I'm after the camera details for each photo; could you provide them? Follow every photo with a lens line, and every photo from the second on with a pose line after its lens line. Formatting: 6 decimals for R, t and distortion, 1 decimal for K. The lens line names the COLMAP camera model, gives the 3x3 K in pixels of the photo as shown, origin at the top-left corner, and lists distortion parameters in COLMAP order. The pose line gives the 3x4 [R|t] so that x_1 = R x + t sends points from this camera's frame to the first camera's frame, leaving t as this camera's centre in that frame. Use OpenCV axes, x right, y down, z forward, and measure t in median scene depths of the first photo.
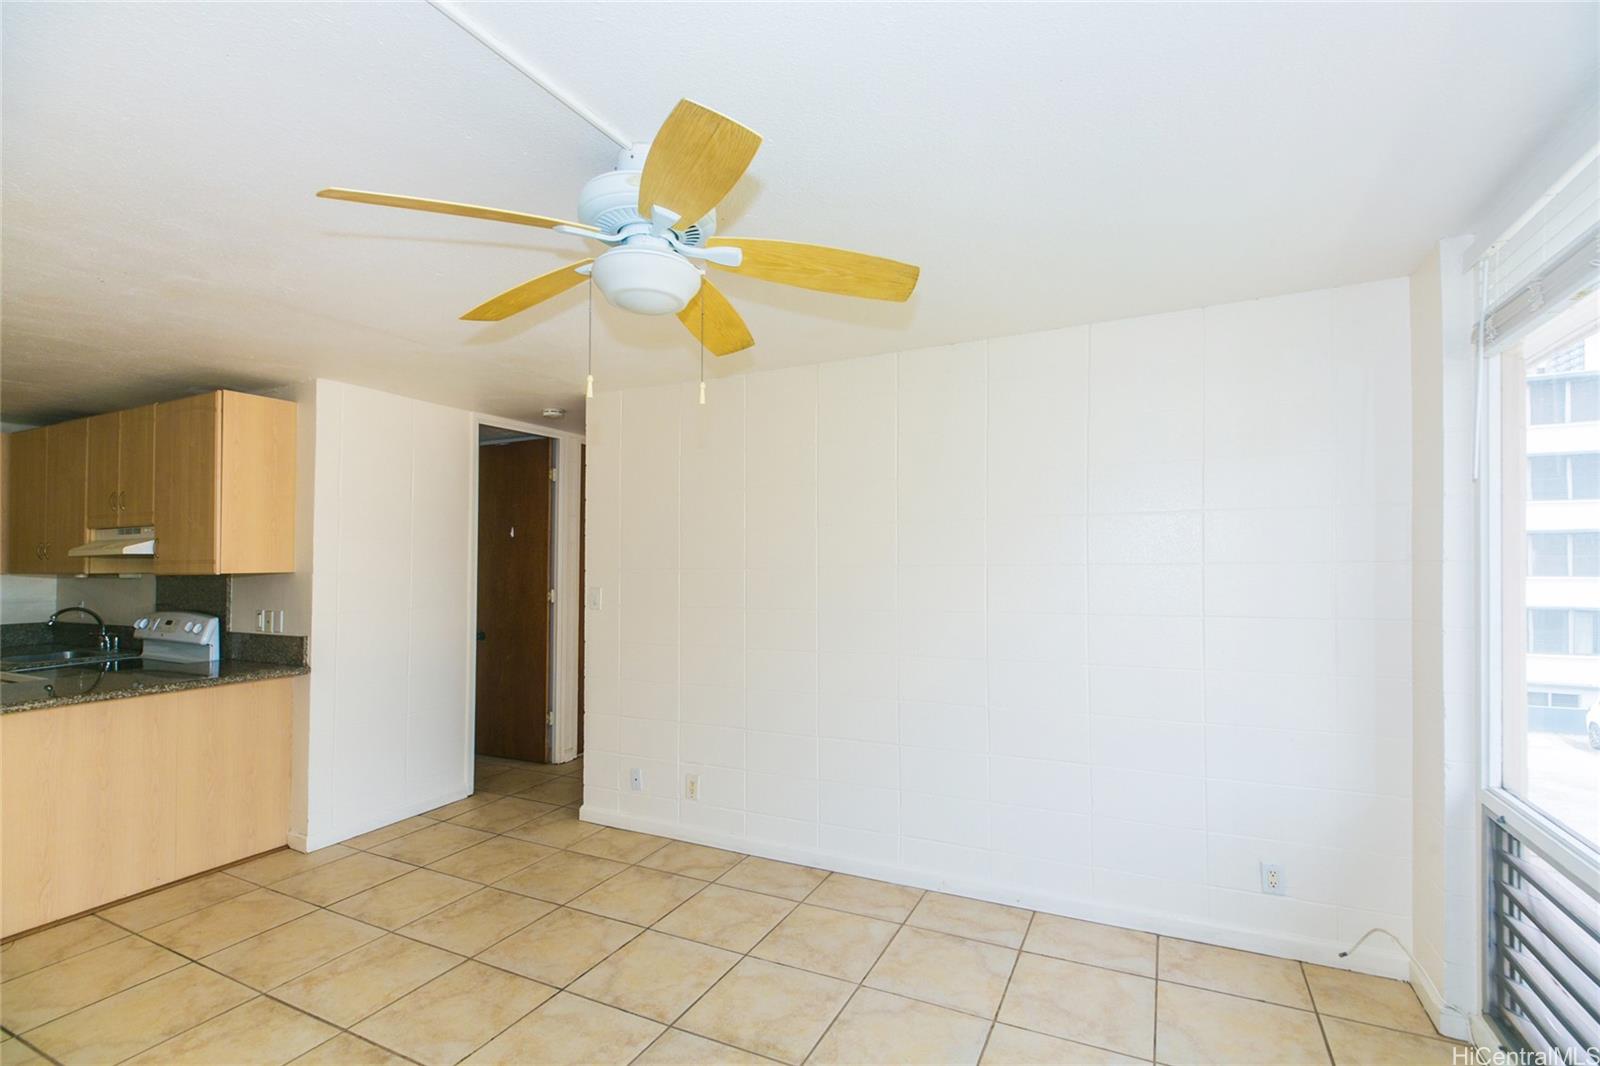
lens RADIAL K [[723.7, 0, 816.3], [0, 723.7, 550.9], [0, 0, 1]] dist [0.009385, -0.004671]
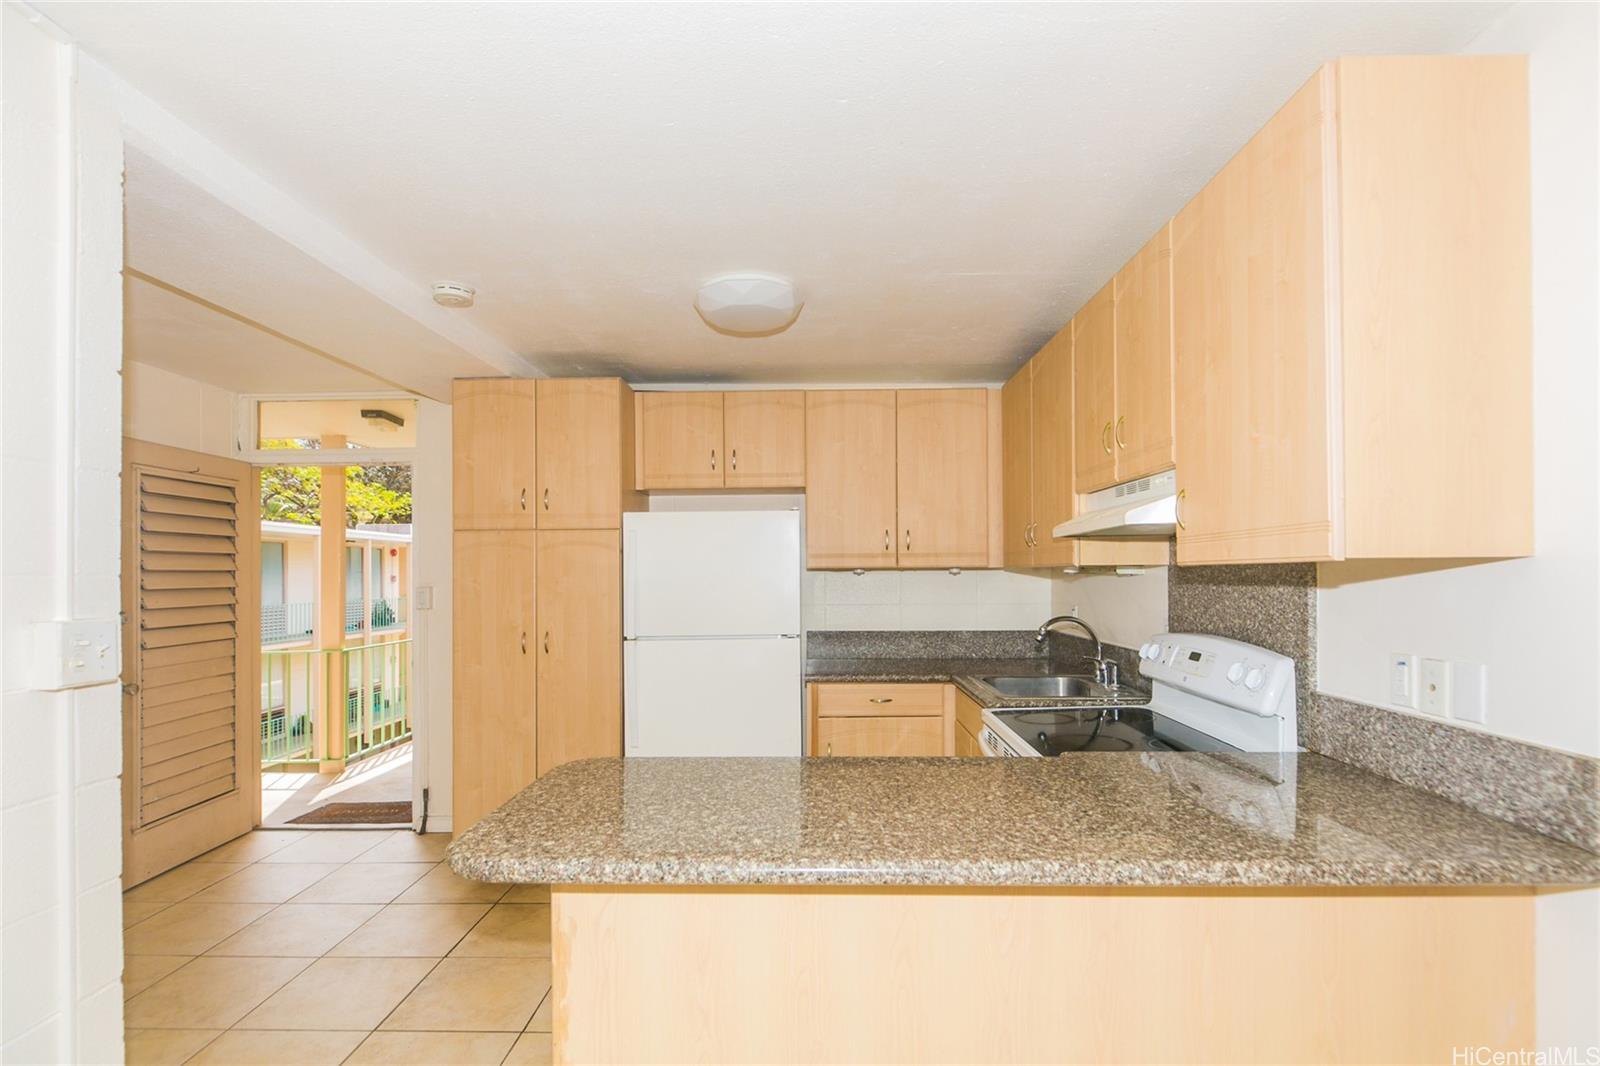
lens RADIAL K [[780.7, 0, 803.0], [0, 780.7, 557.0], [0, 0, 1]] dist [-0.000449, -0.008156]
pose [[0.426850, -0.017354, -0.904156, -0.547971], [0.021243, 0.999732, -0.009160, 0.028006], [0.904073, -0.015297, 0.427104, 0.551962]]
